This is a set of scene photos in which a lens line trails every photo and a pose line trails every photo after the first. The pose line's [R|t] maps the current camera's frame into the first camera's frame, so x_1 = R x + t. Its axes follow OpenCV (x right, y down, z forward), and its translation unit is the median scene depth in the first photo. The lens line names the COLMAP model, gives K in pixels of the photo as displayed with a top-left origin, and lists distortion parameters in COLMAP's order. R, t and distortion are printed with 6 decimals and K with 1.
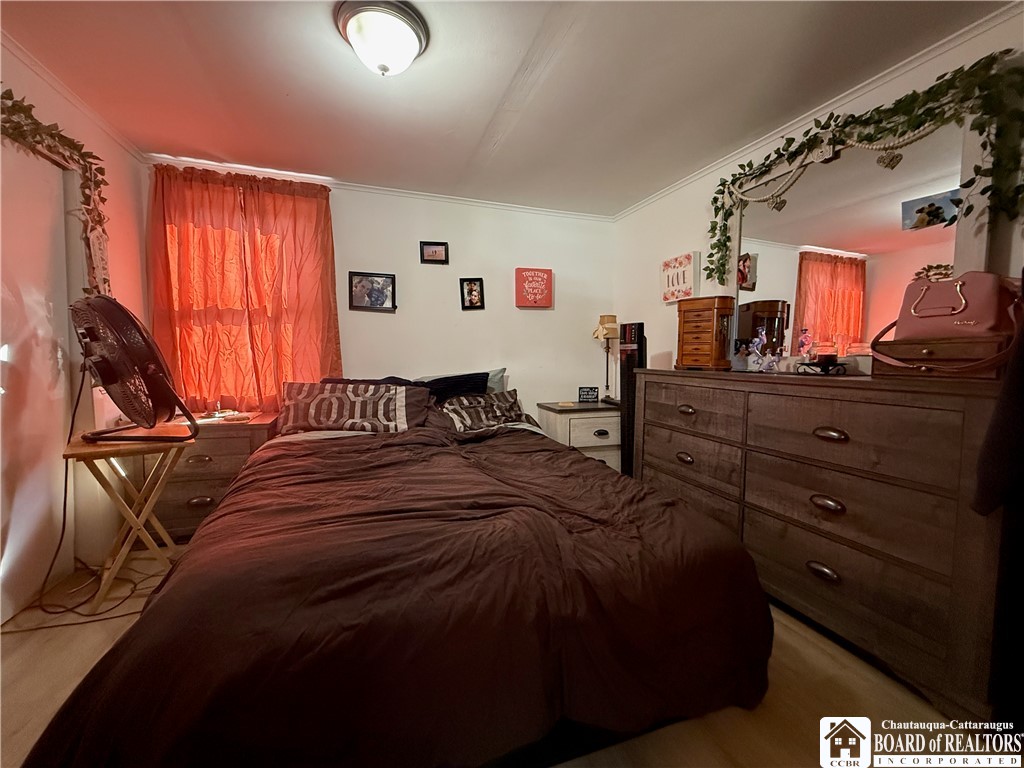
lens RADIAL K [[406.9, 0, 510.0], [0, 406.9, 384.6], [0, 0, 1]] dist [0.000278, -0.000456]
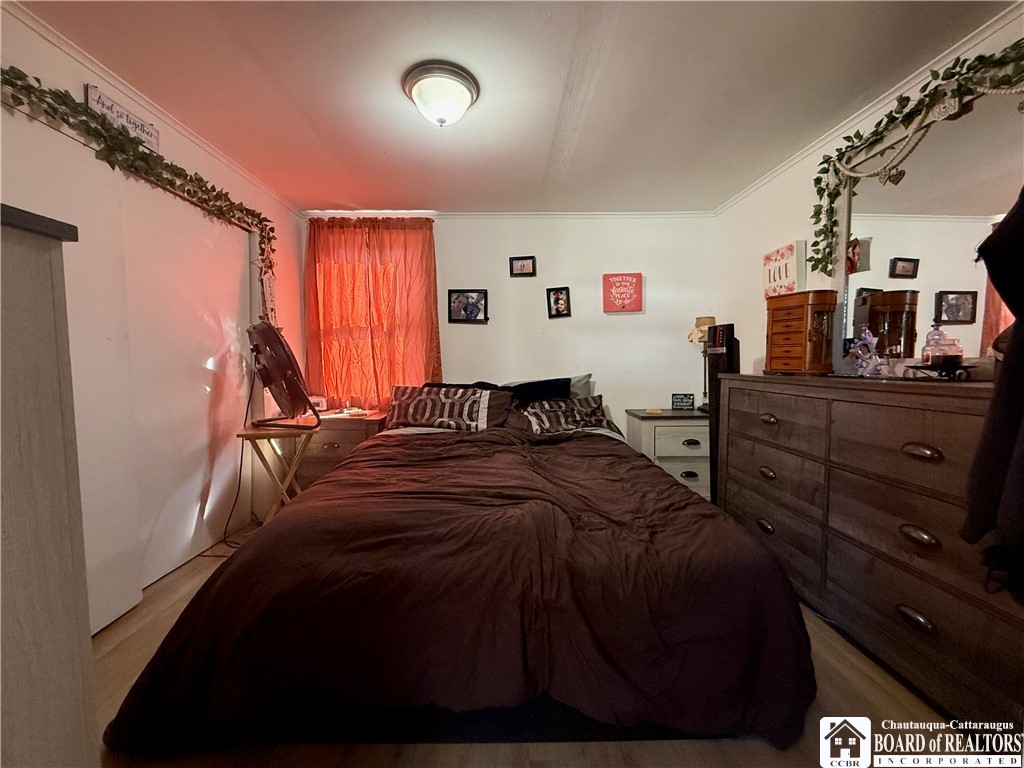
lens RADIAL K [[406.9, 0, 510.0], [0, 406.9, 384.6], [0, 0, 1]] dist [0.000278, -0.000456]
pose [[0.949046, 0.006439, -0.315073, 0.157411], [-0.011773, 0.999818, -0.015029, 0.005258], [0.314919, 0.017973, 0.948948, -0.030742]]
